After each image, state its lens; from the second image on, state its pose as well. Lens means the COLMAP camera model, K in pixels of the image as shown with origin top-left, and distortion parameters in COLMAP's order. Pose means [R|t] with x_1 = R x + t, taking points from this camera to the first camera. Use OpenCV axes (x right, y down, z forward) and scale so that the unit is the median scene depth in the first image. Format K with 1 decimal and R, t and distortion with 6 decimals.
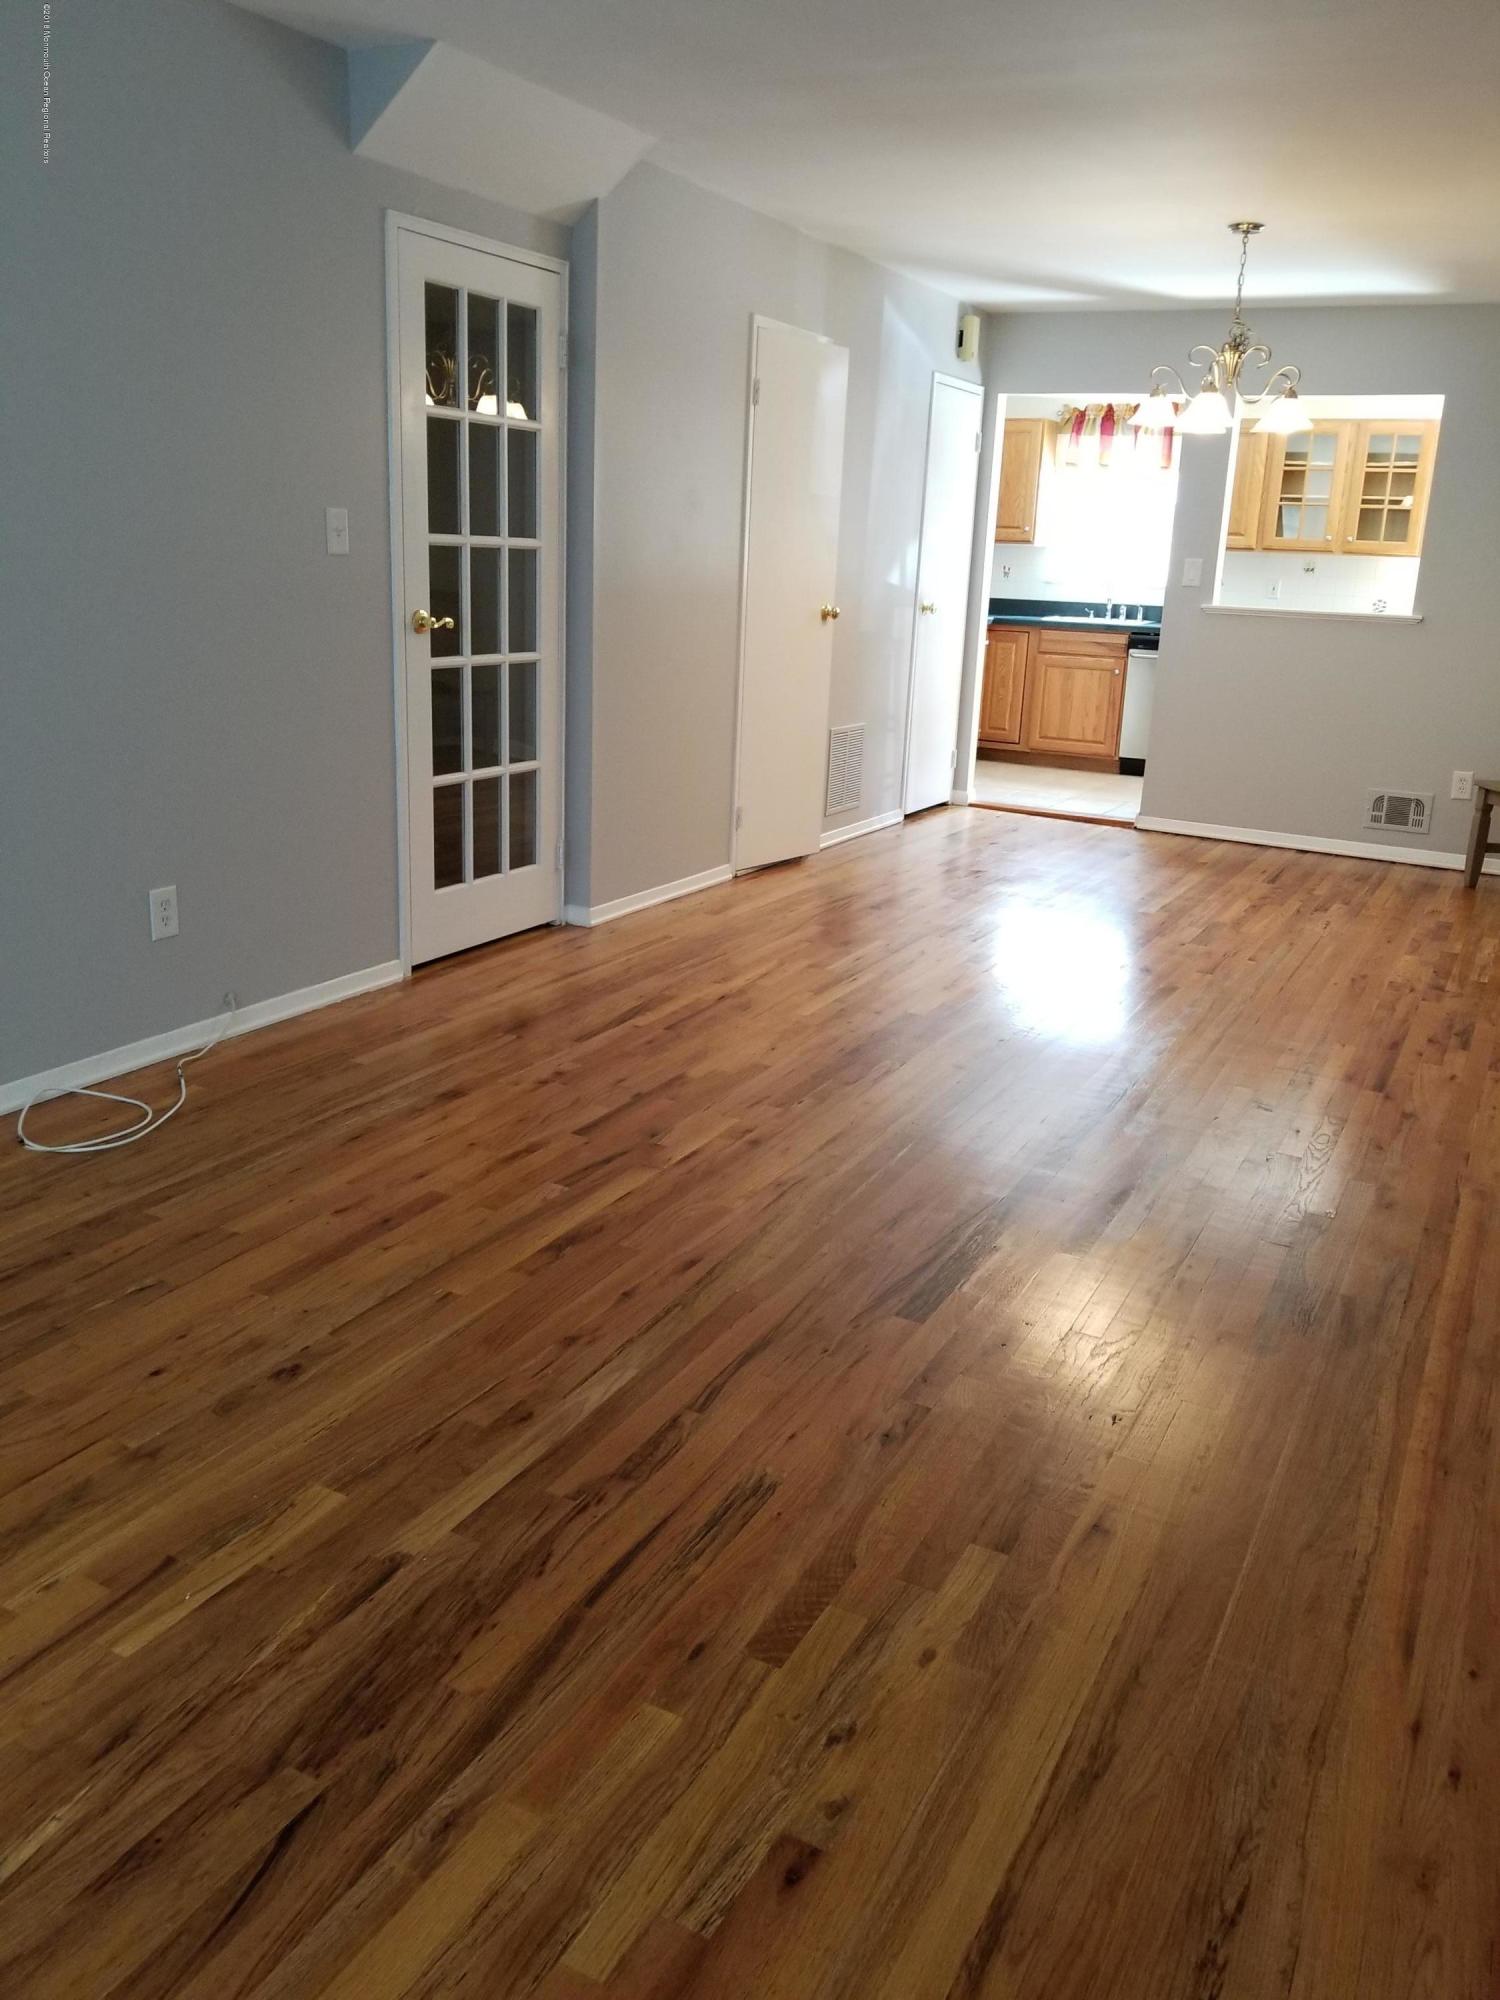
lens RADIAL K [[1549.4, 0, 750.0], [0, 1549.4, 1000.0], [0, 0, 1]] dist [0.005238, 0.001345]
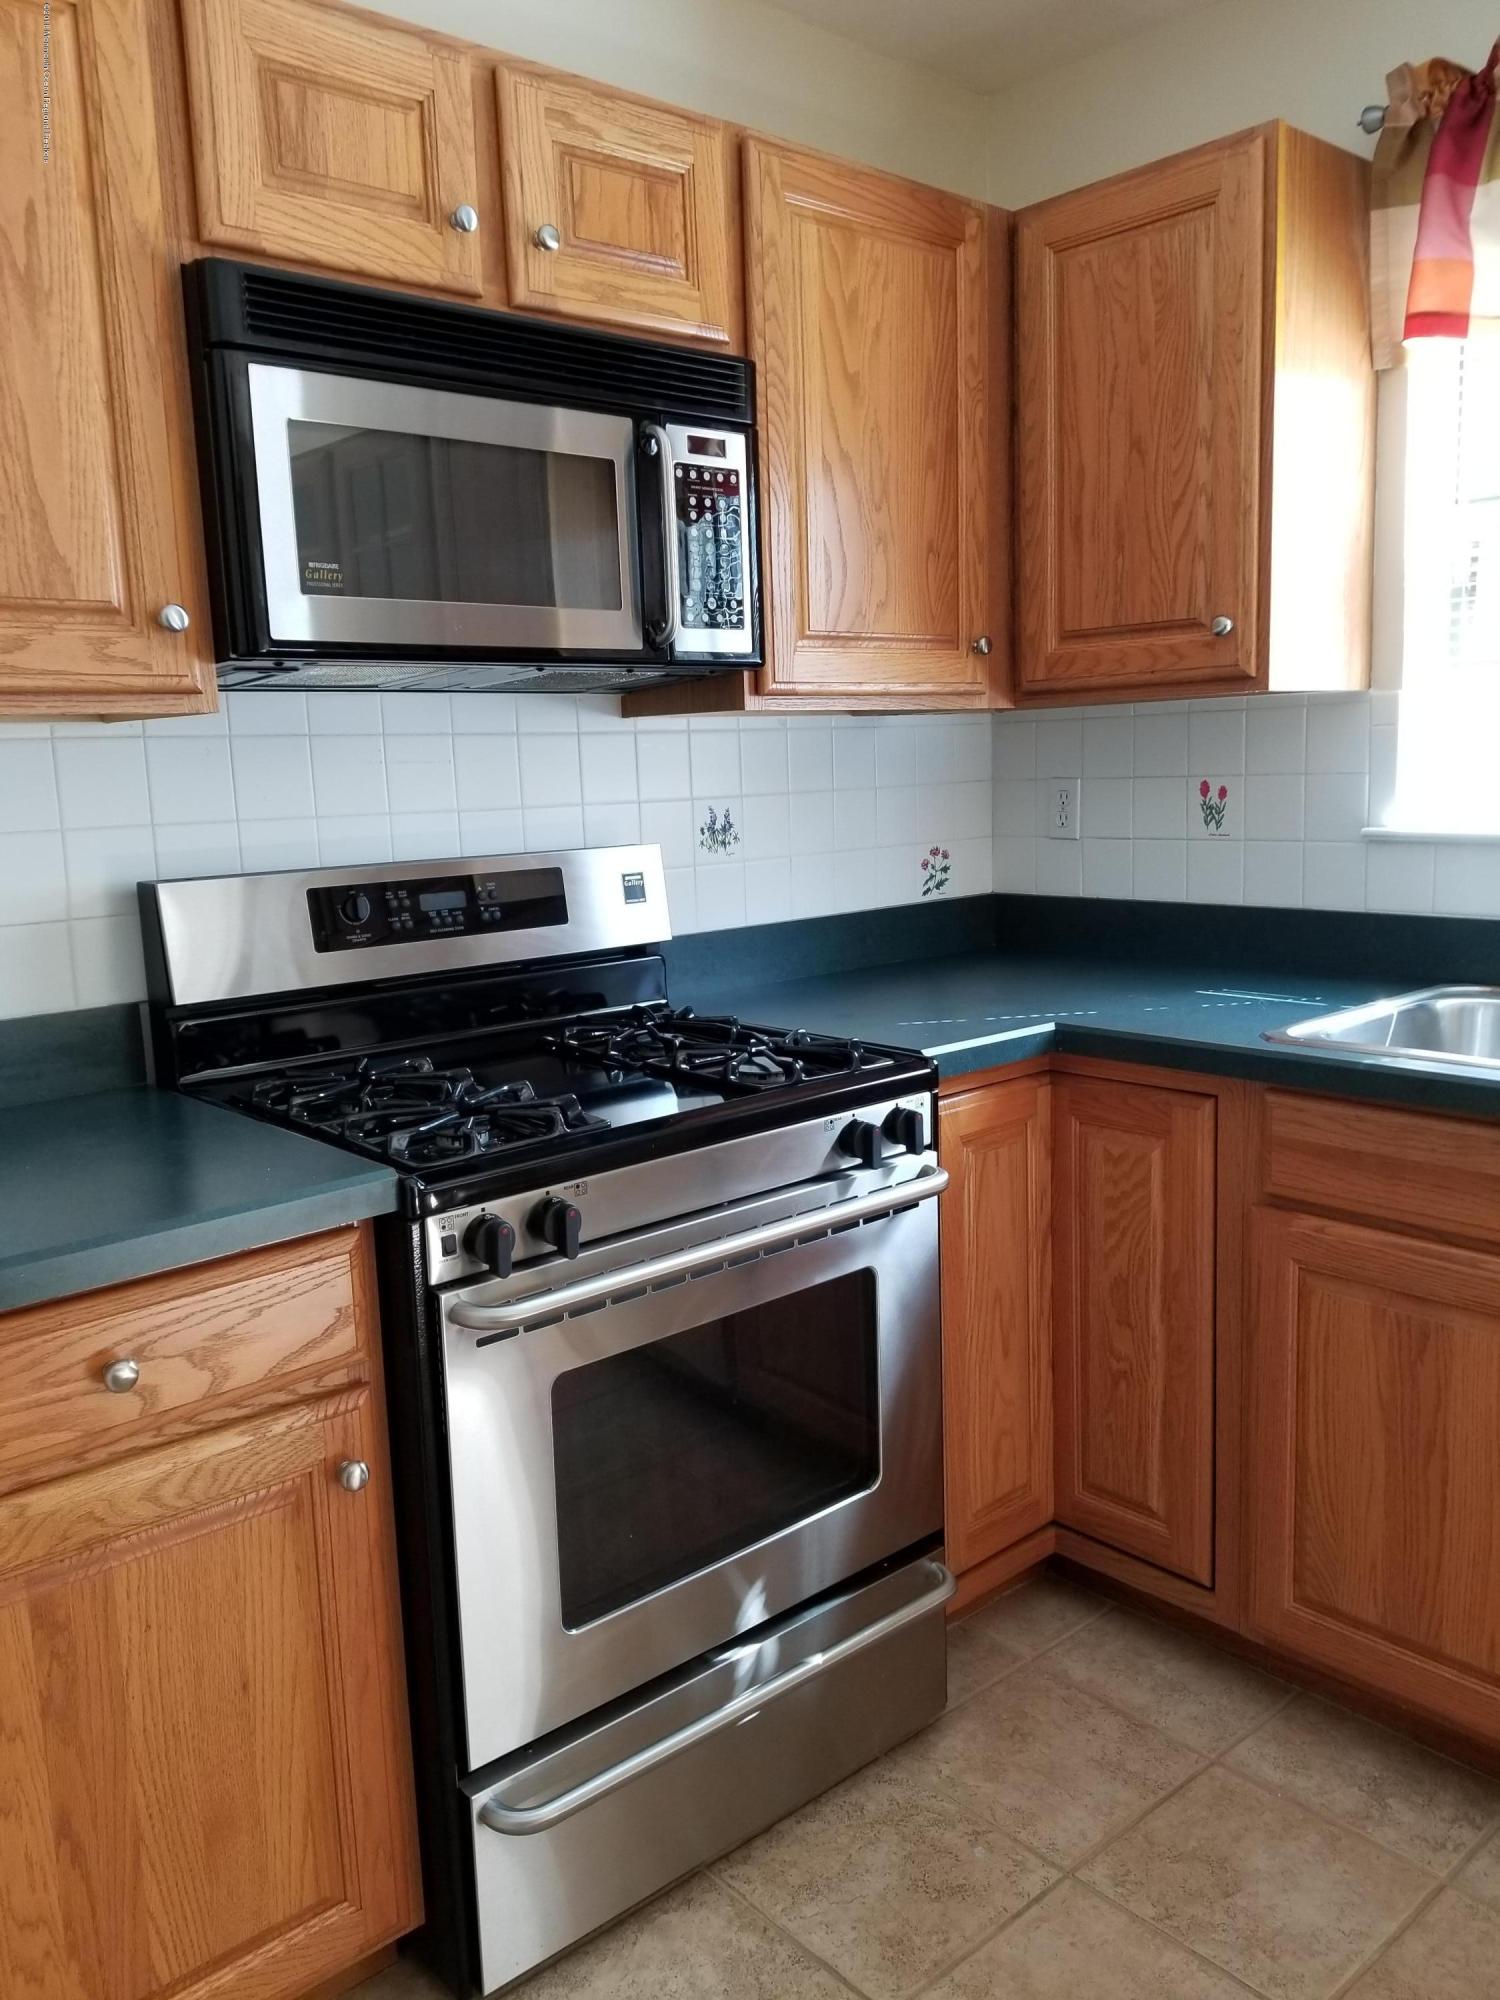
lens RADIAL K [[1549.4, 0, 750.0], [0, 1549.4, 1000.0], [0, 0, 1]] dist [0.005238, 0.001345]
pose [[0.936572, -0.018492, -0.349986, 0.192130], [-0.028457, 0.991298, -0.128528, -0.219044], [0.349317, 0.130335, 0.927896, 0.774597]]
